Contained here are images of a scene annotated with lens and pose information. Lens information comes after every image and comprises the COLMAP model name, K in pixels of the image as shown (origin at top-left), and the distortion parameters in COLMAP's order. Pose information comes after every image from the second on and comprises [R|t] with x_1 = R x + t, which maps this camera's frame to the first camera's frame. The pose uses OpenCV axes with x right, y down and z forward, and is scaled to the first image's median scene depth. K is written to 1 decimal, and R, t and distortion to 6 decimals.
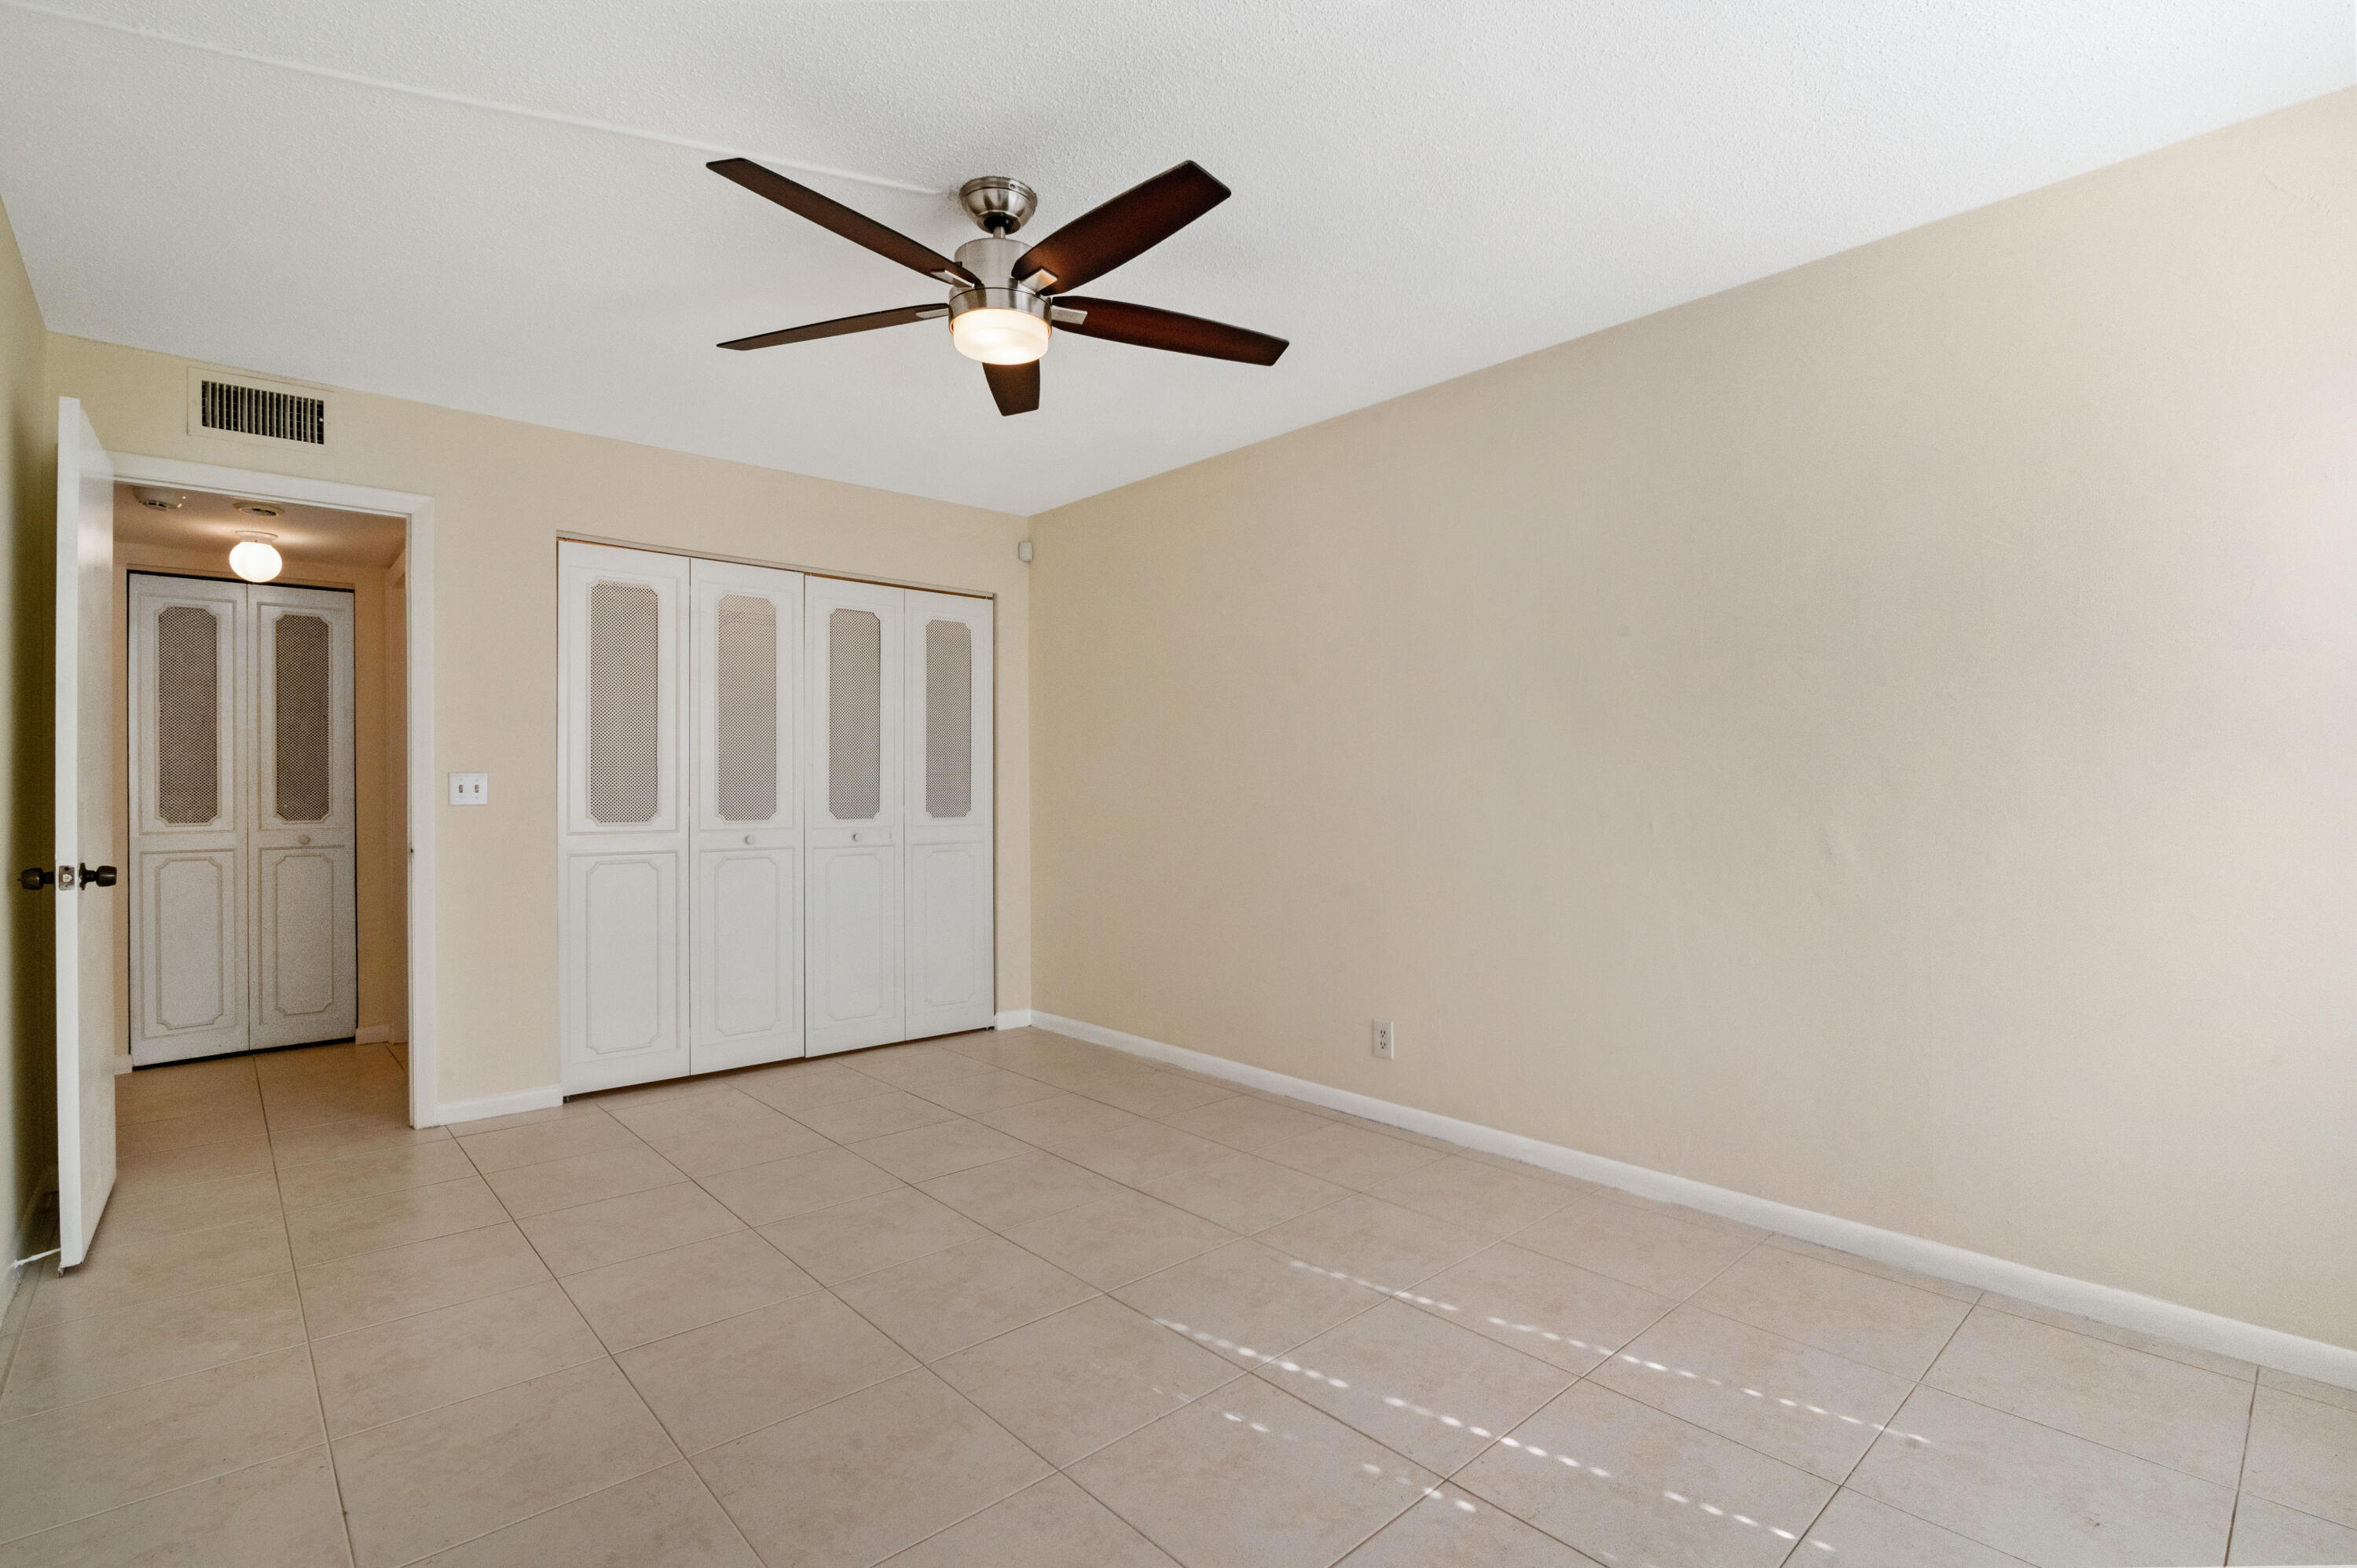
lens RADIAL K [[1092.7, 0, 1189.5], [0, 1092.7, 797.9], [0, 0, 1]] dist [-0.007304, 0.000133]
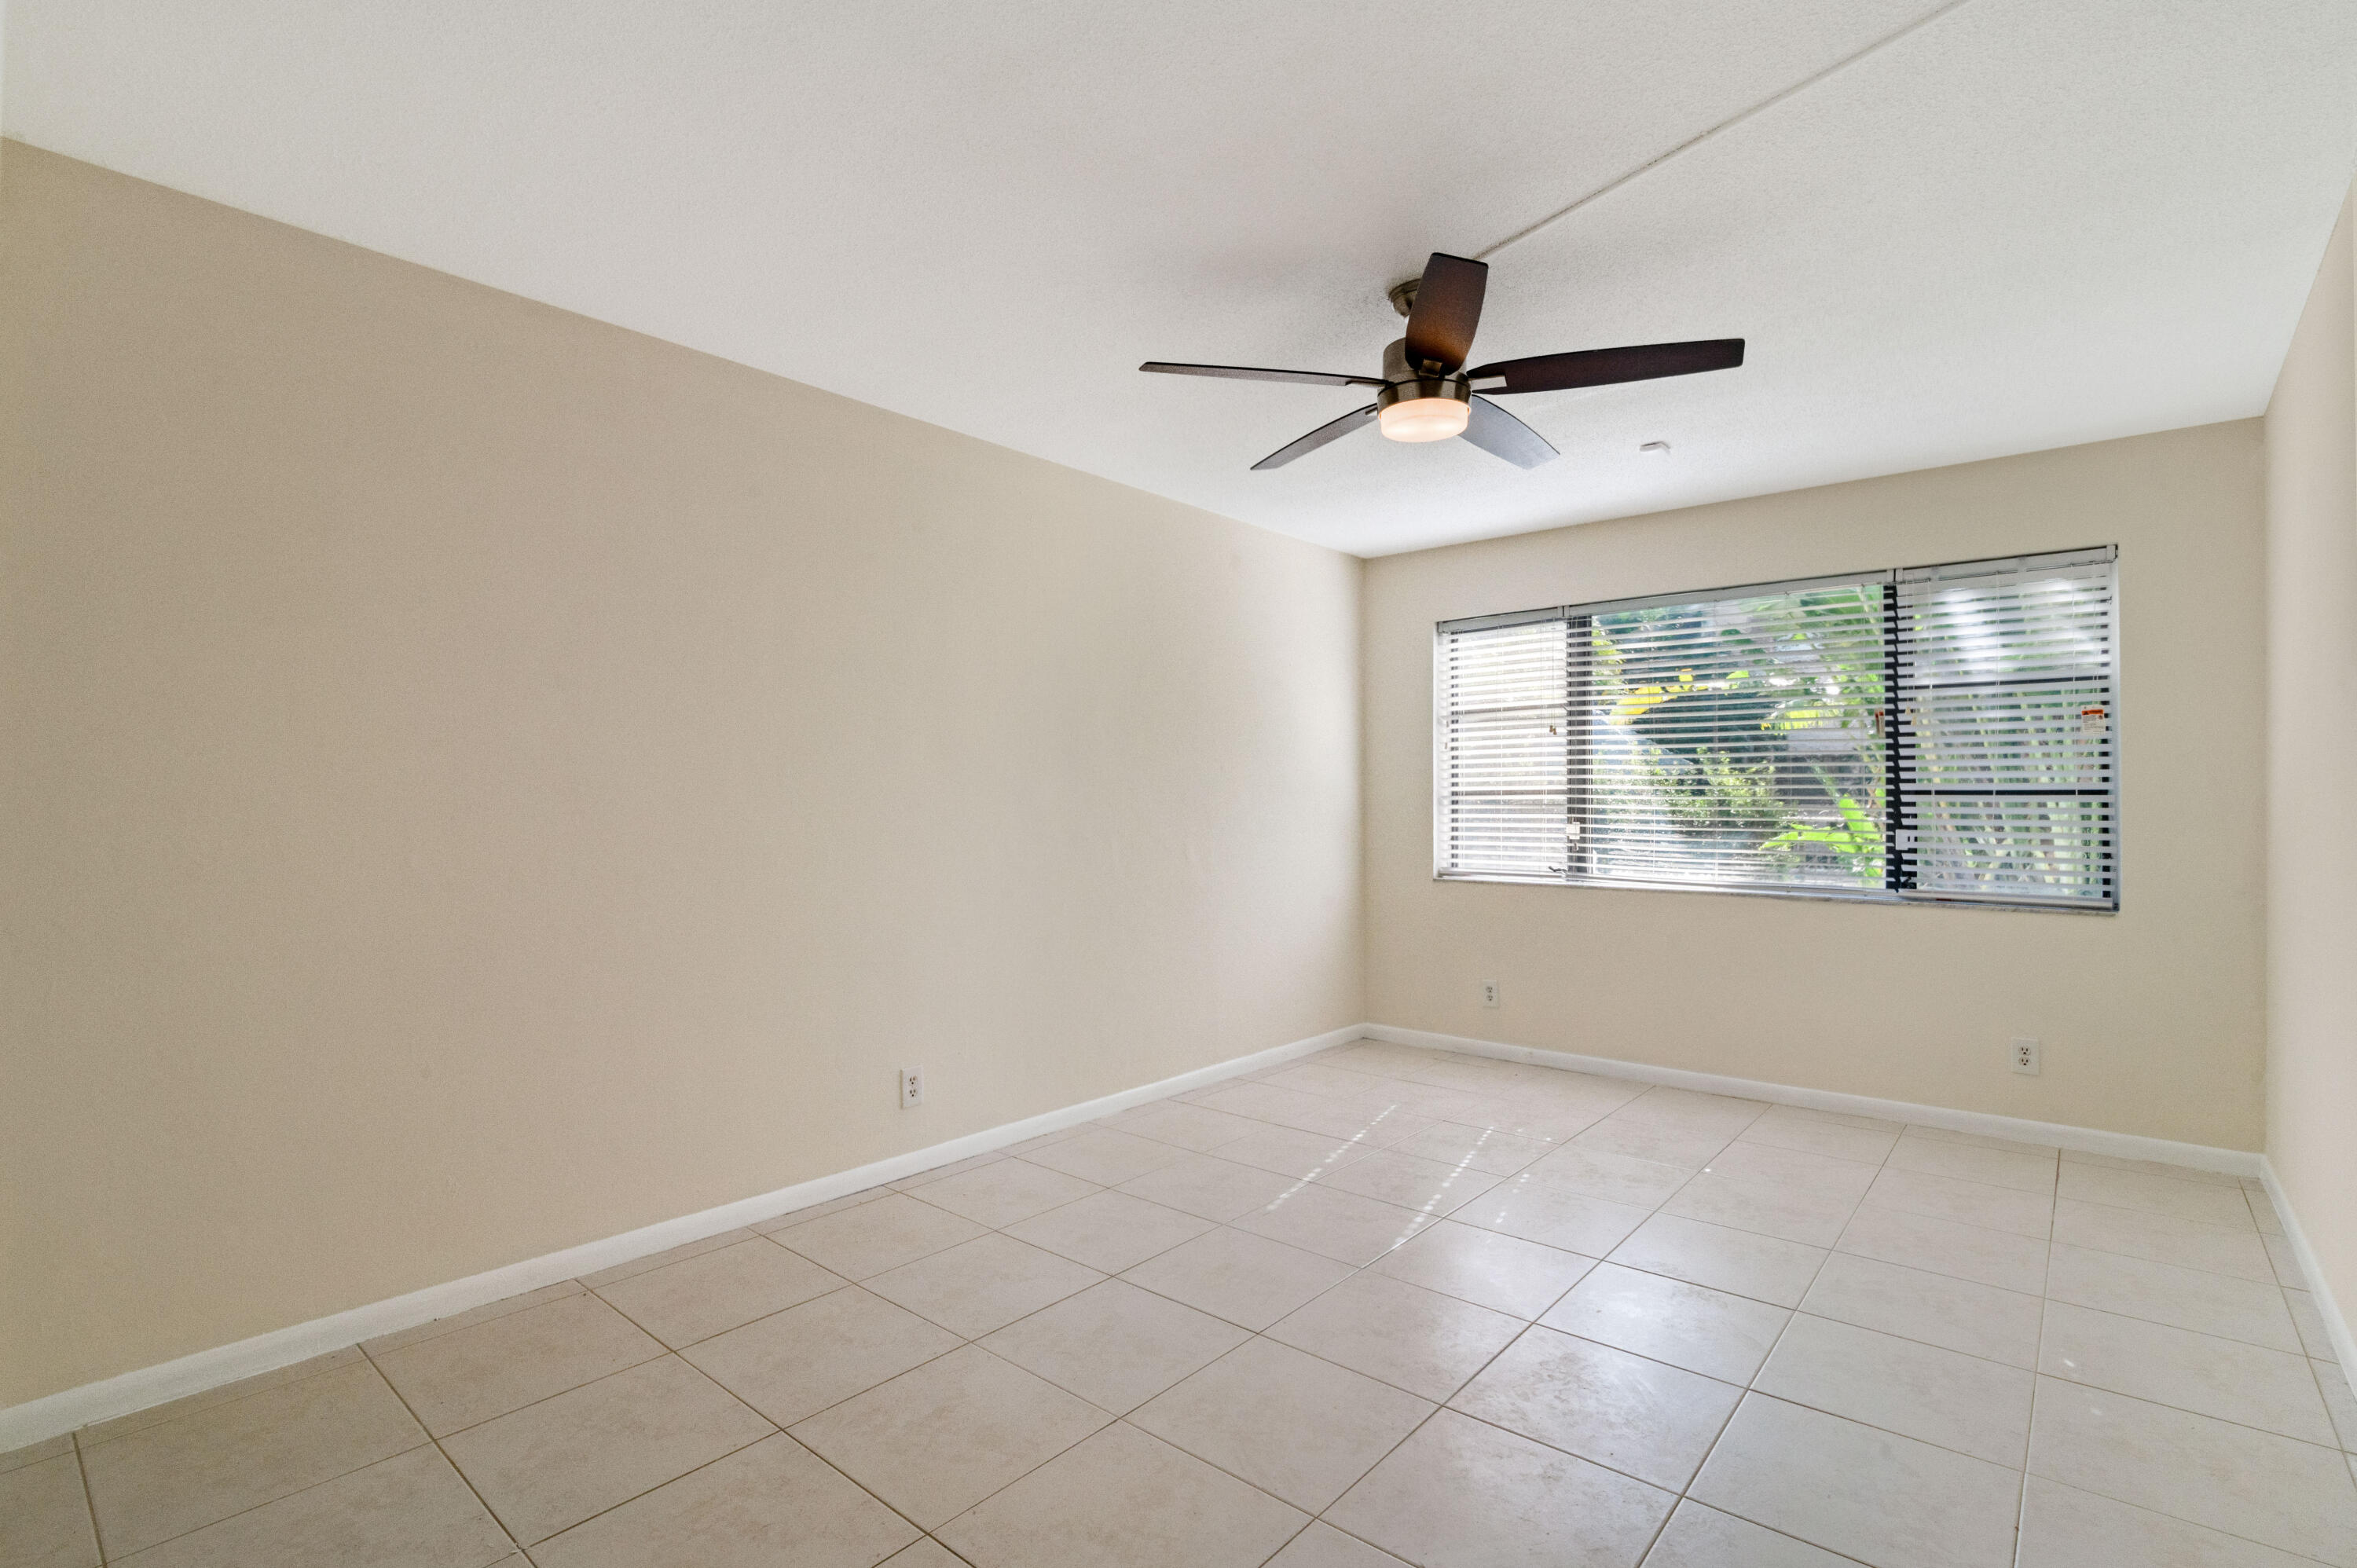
lens RADIAL K [[1092.7, 0, 1189.5], [0, 1092.7, 797.9], [0, 0, 1]] dist [-0.007304, 0.000133]
pose [[-0.124928, 0.007532, 0.992137, -1.120964], [0.007131, 0.999952, -0.006694, -0.028112], [-0.992140, 0.006238, -0.124976, 1.247845]]
